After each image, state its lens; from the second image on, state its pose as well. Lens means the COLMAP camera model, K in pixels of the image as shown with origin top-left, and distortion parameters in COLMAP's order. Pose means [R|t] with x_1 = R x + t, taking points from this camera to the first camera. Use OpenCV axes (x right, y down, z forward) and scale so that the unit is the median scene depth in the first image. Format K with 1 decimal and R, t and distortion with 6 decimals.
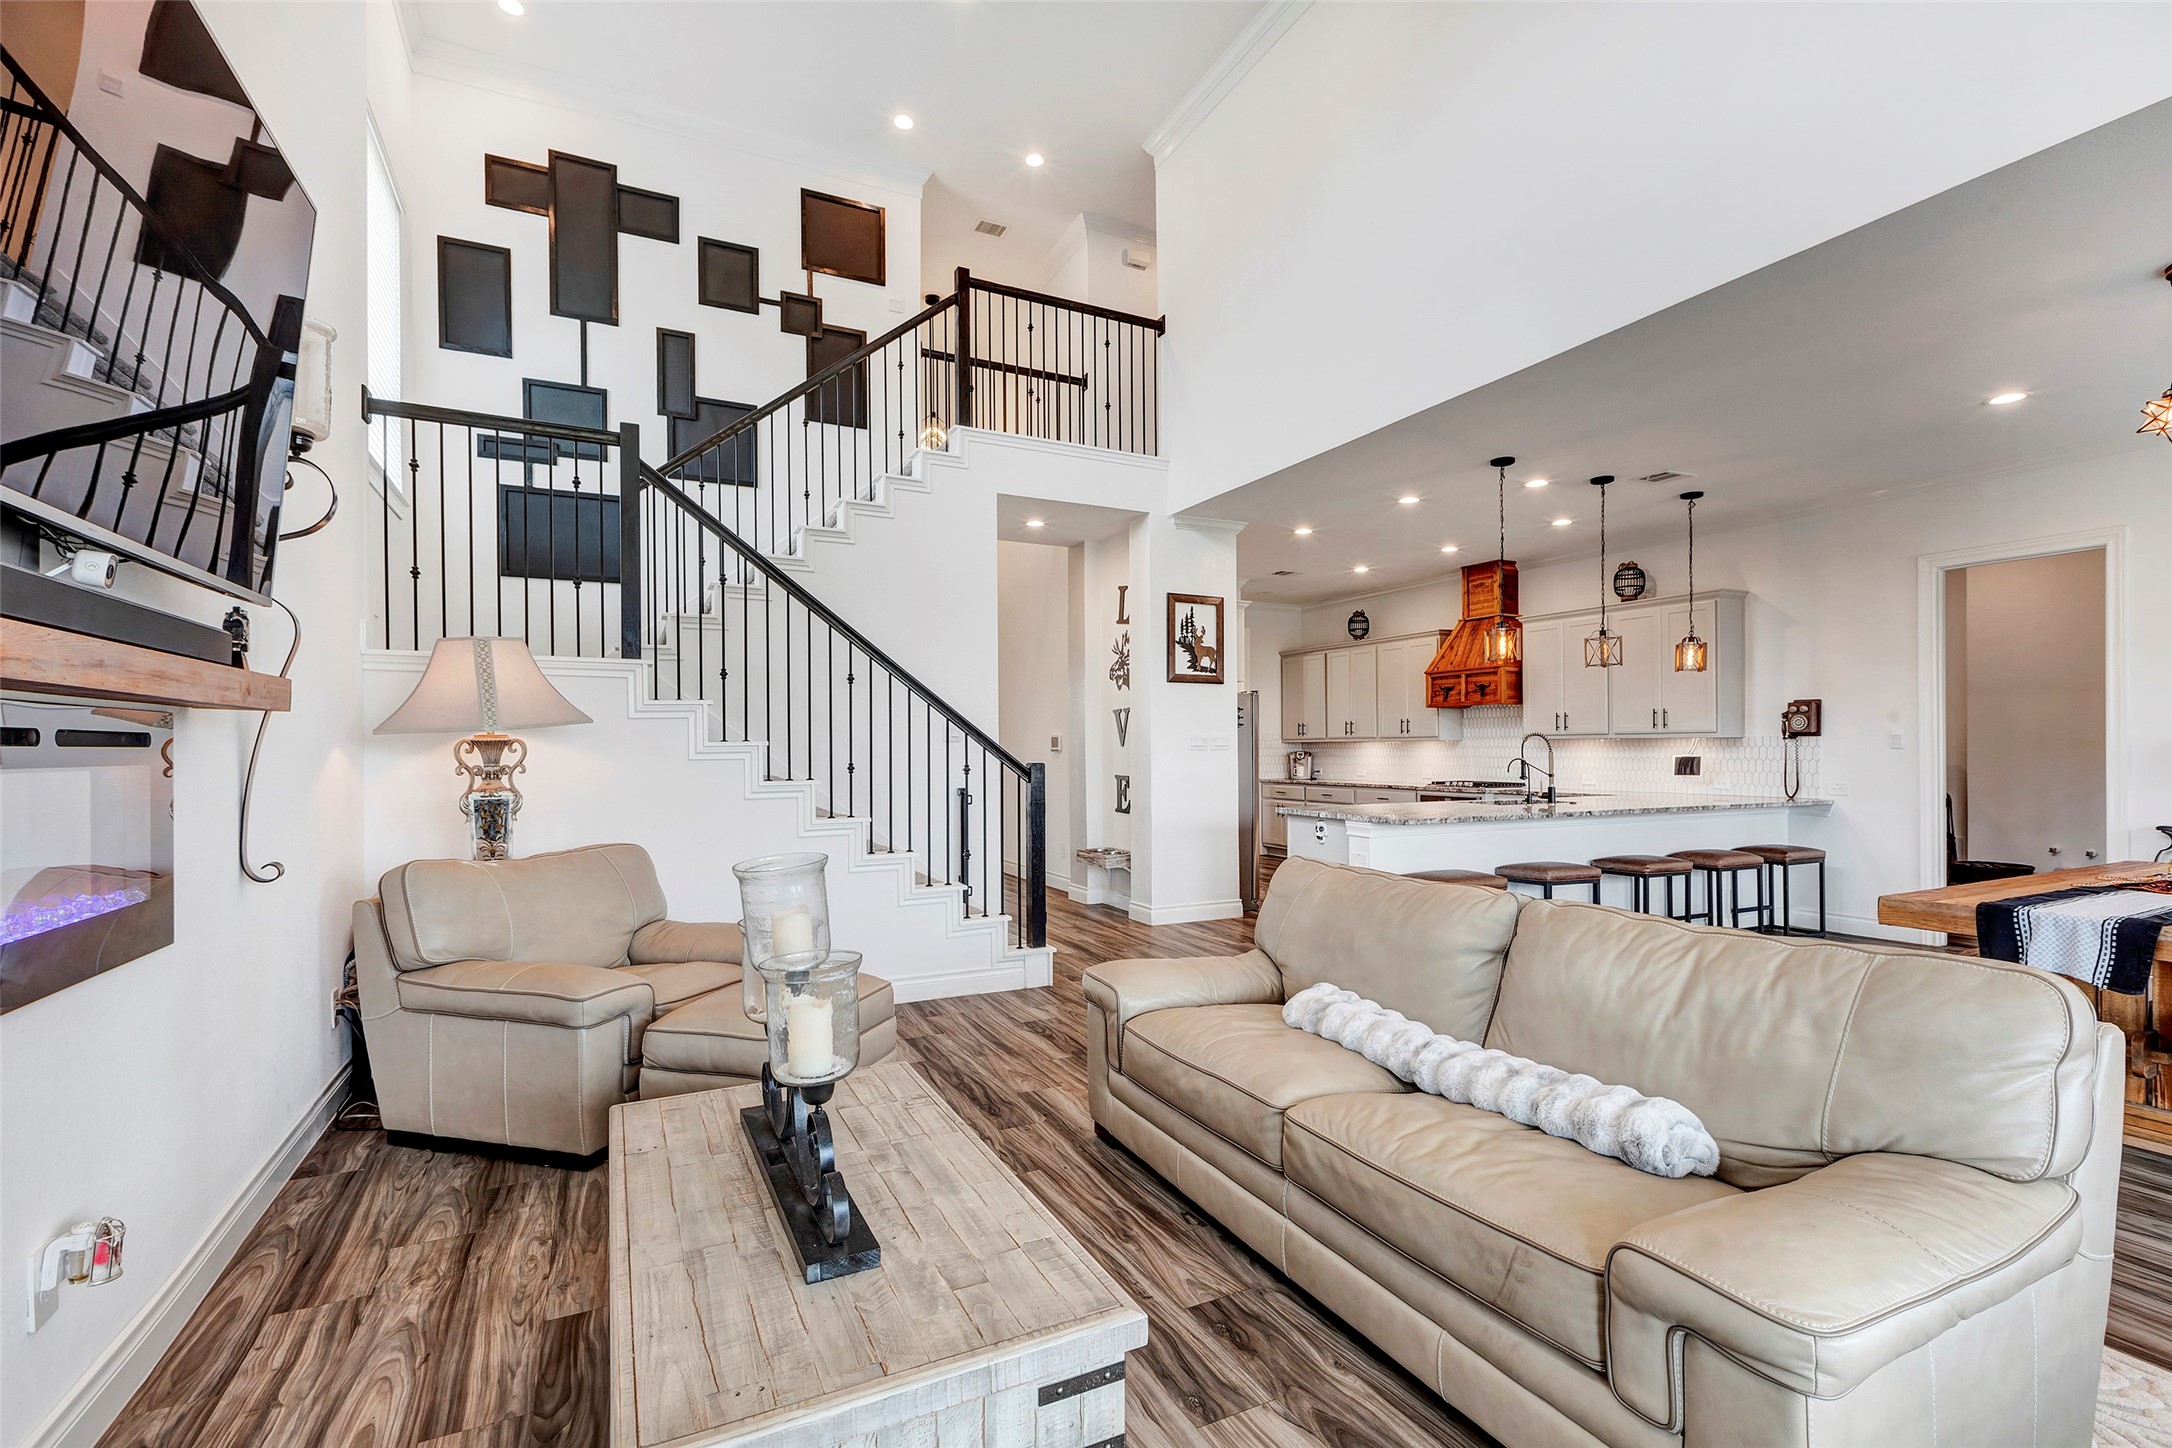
lens RADIAL K [[982.7, 0, 1107.4], [0, 982.7, 740.4], [0, 0, 1]] dist [0.000600, -0.000516]
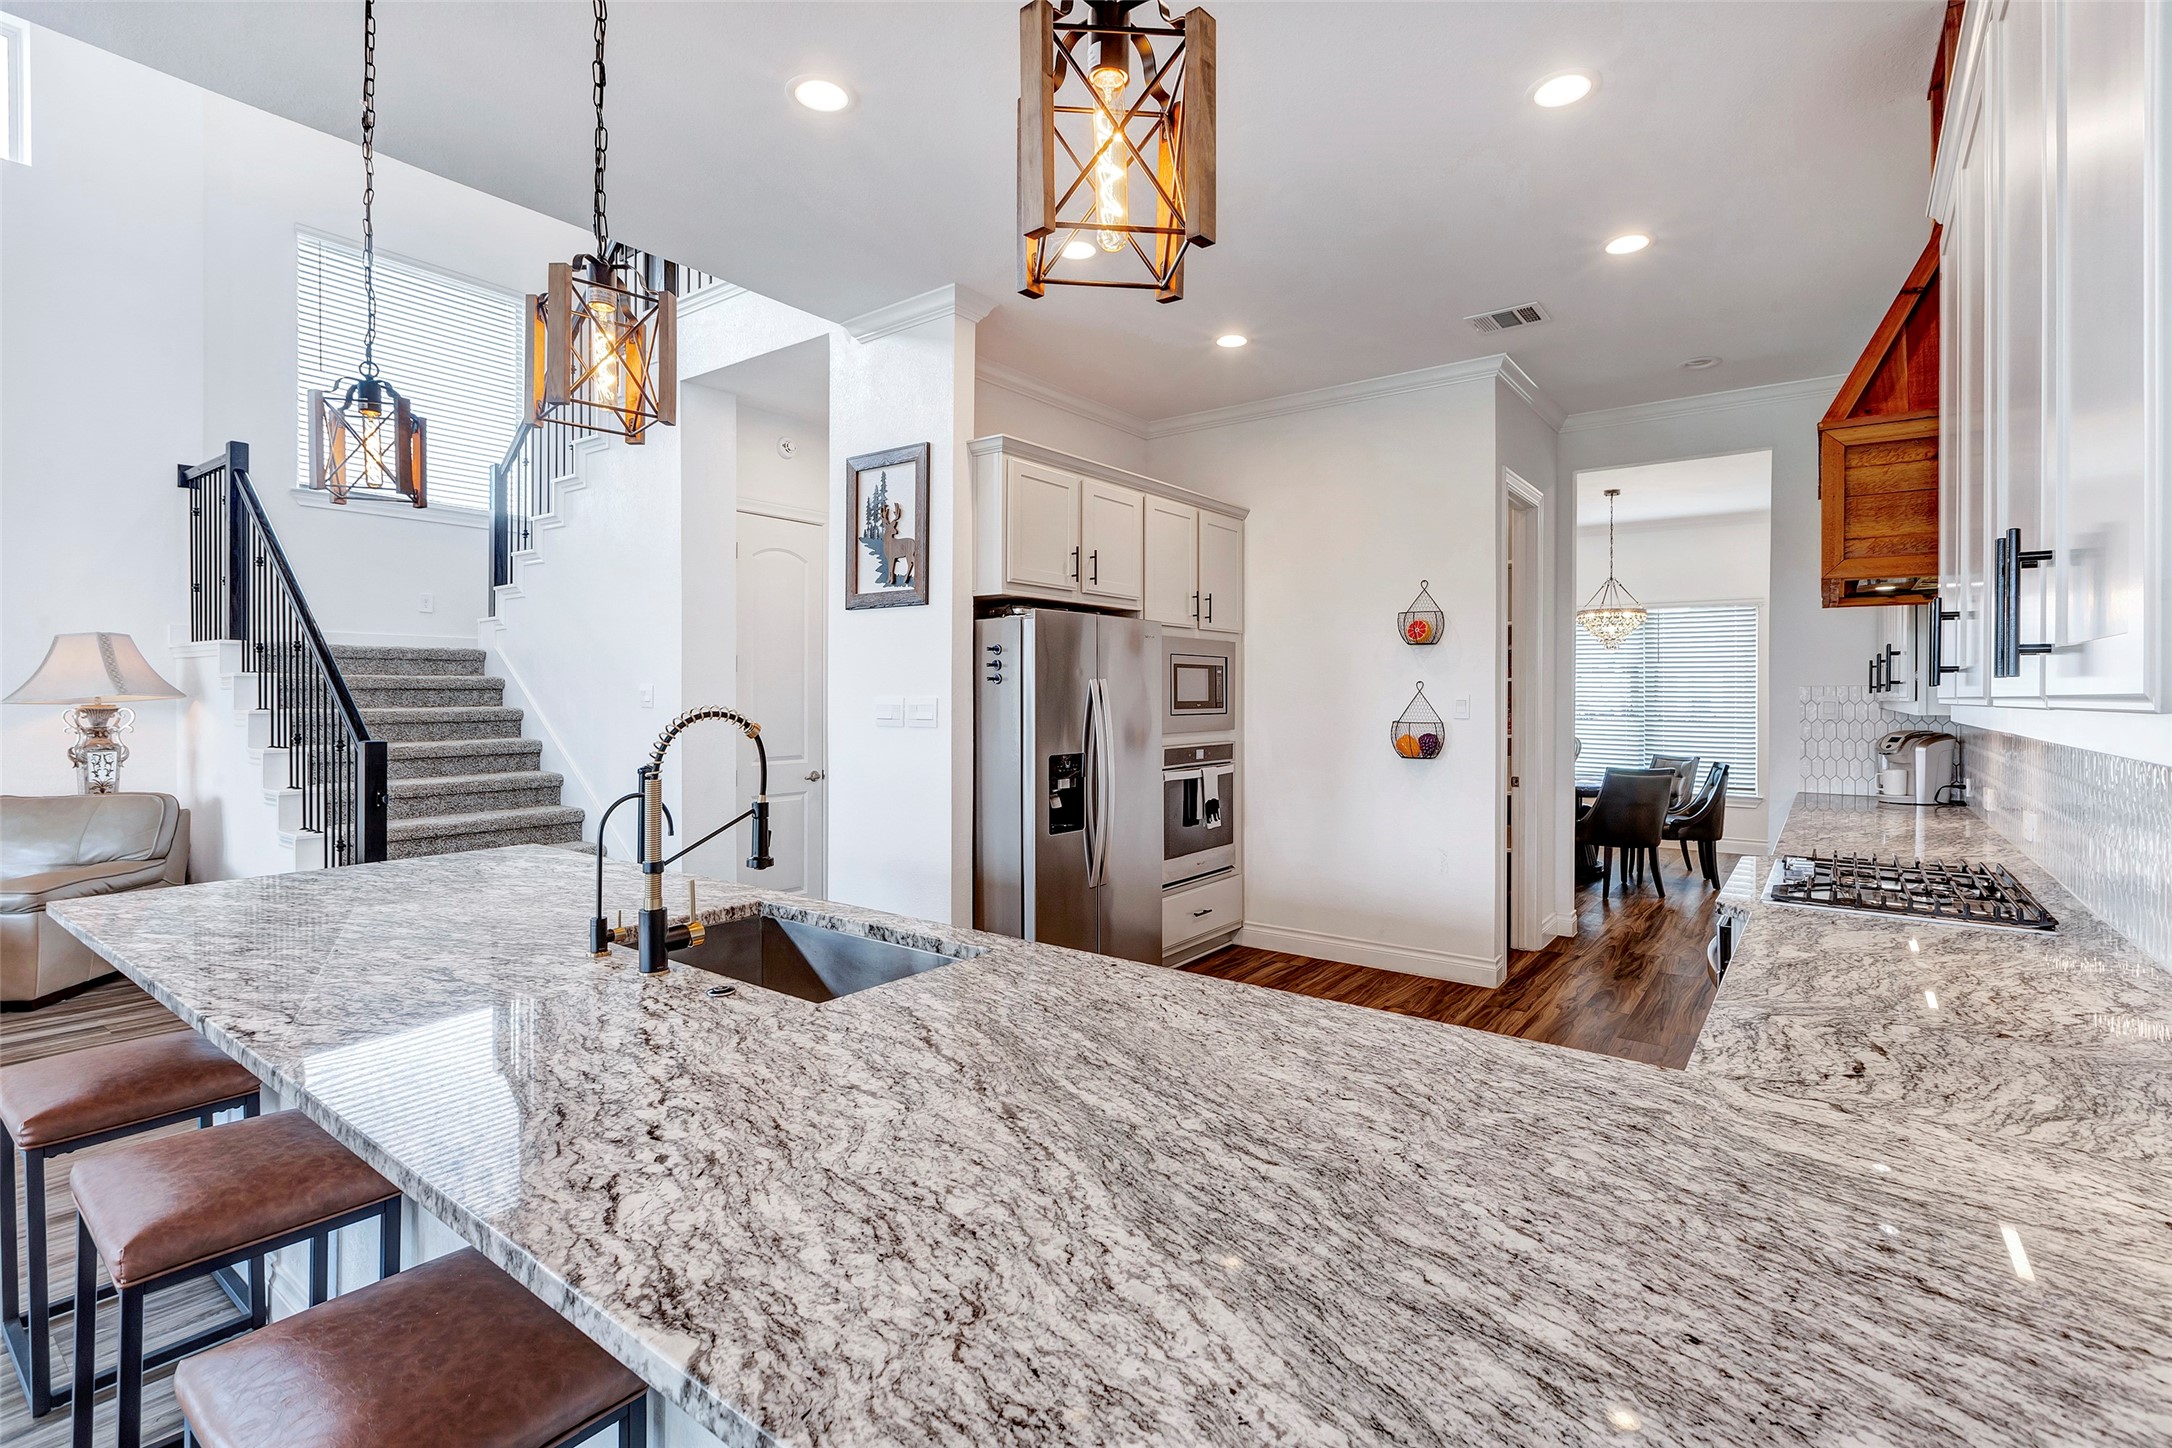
lens RADIAL K [[996.8, 0, 1090.2], [0, 996.8, 693.8], [0, 0, 1]] dist [0.000321, -0.000061]
pose [[0.441703, 0.001582, -0.897160, 0.552478], [0.004452, 0.999982, 0.003955, -0.009197], [0.897150, -0.005741, 0.441688, 0.725077]]
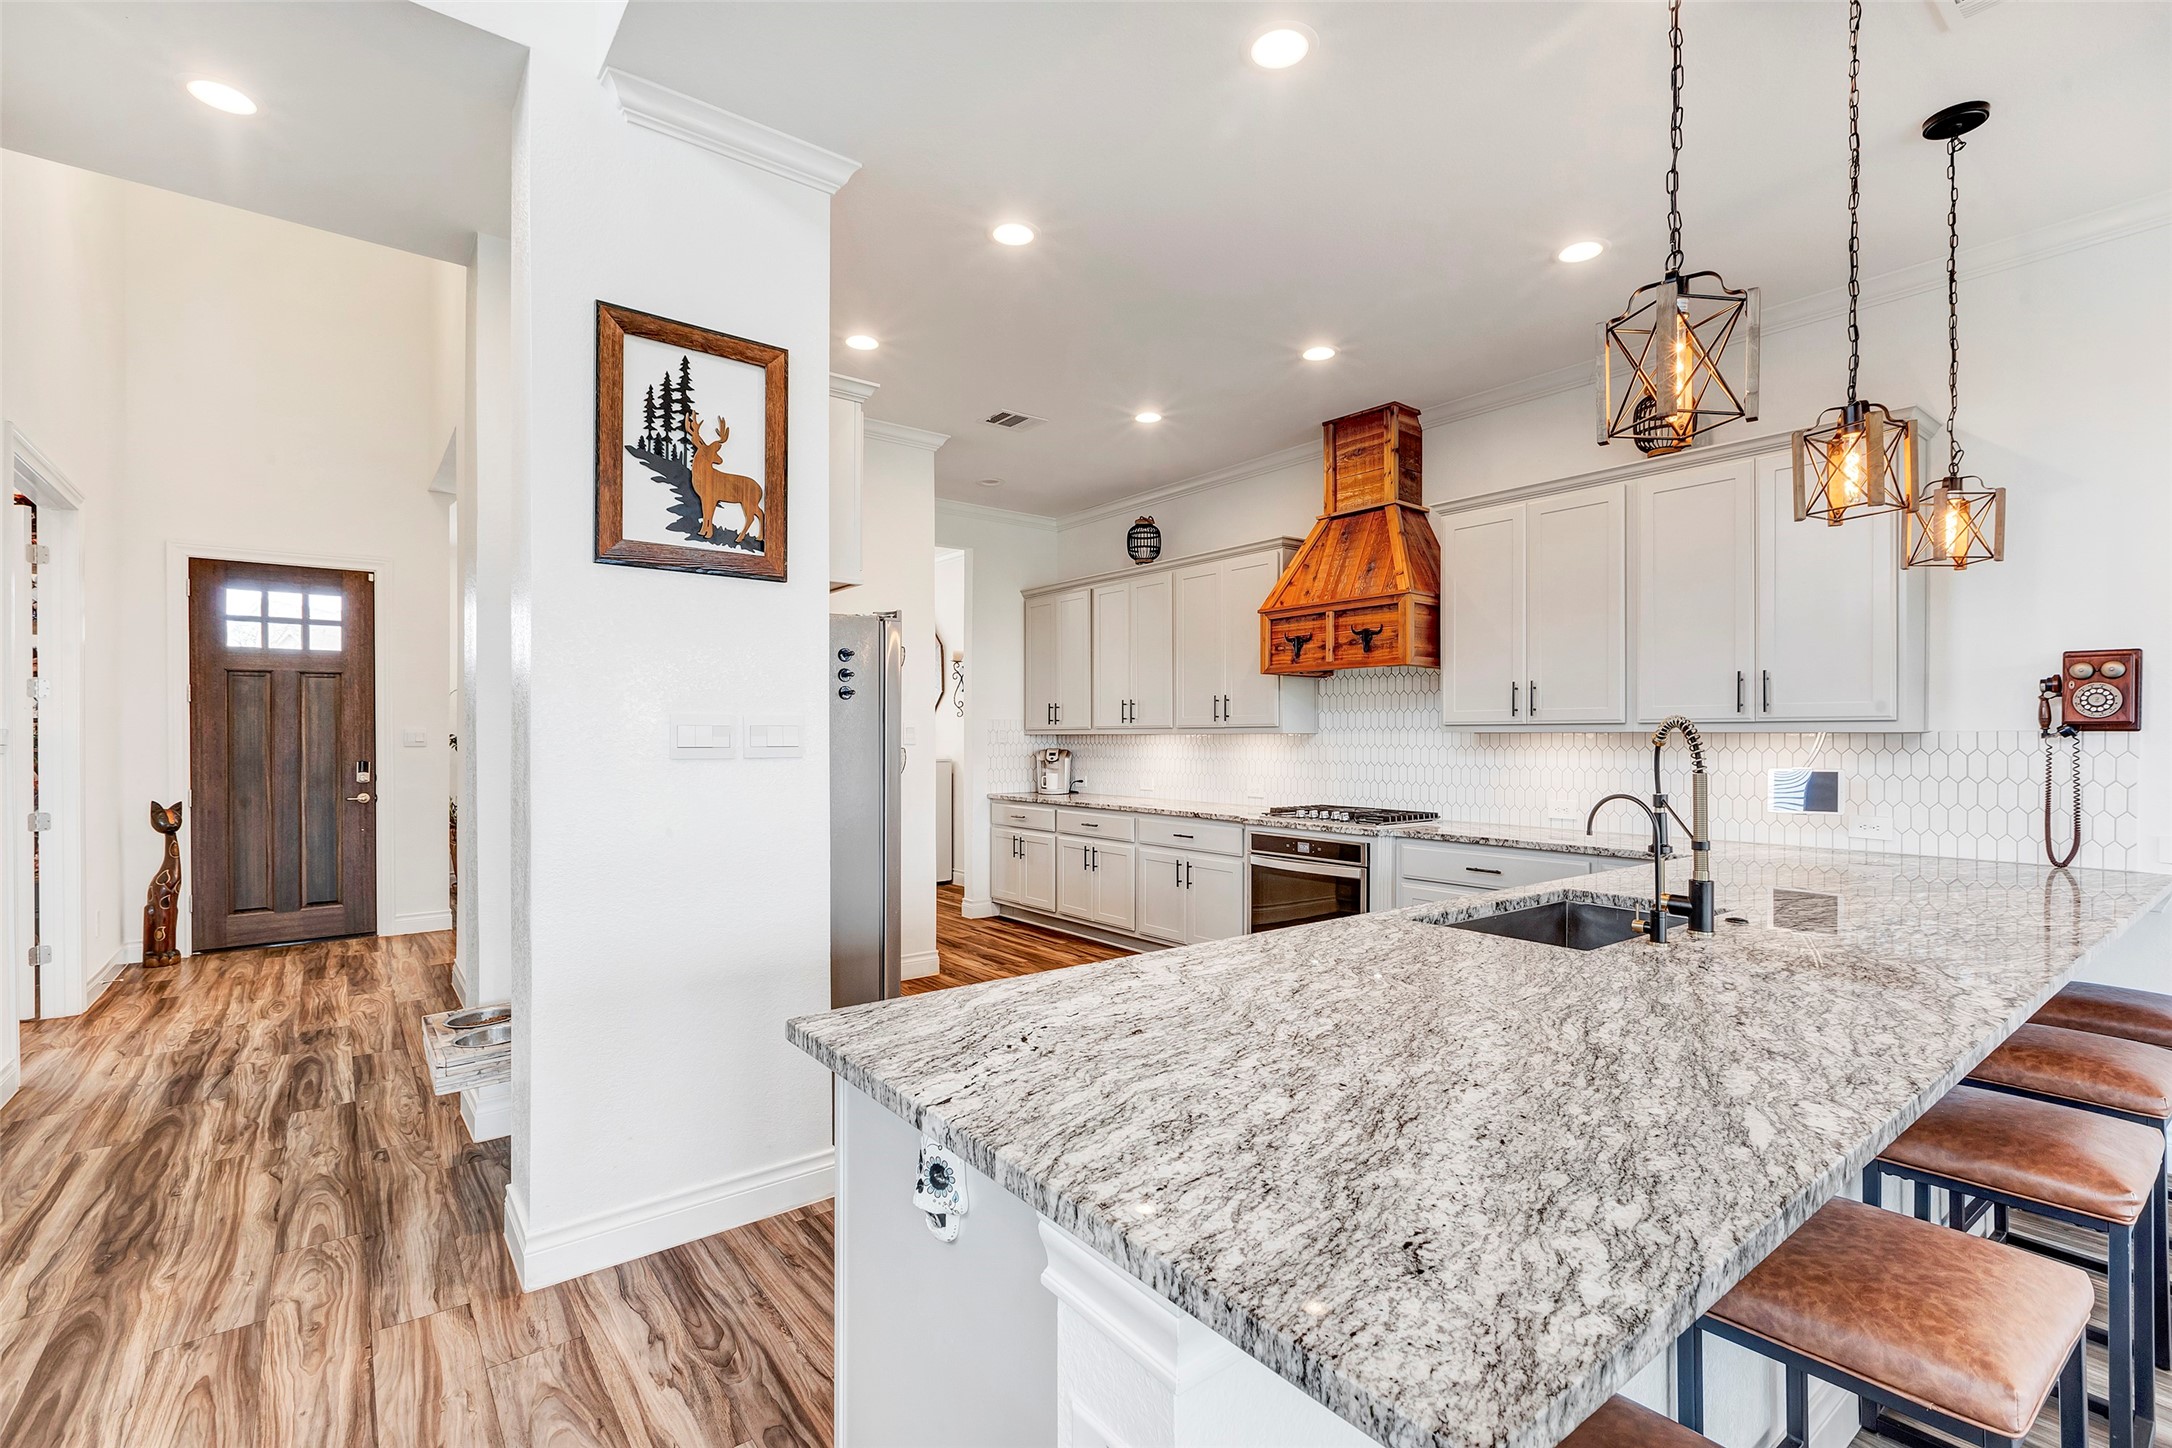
lens RADIAL K [[982.7, 0, 1107.4], [0, 982.7, 740.4], [0, 0, 1]] dist [0.000600, -0.000516]
pose [[0.978346, 0.003397, 0.206947, 0.138253], [-0.005694, 0.999929, 0.010503, -0.001602], [-0.206897, -0.011454, 0.978296, 0.525228]]
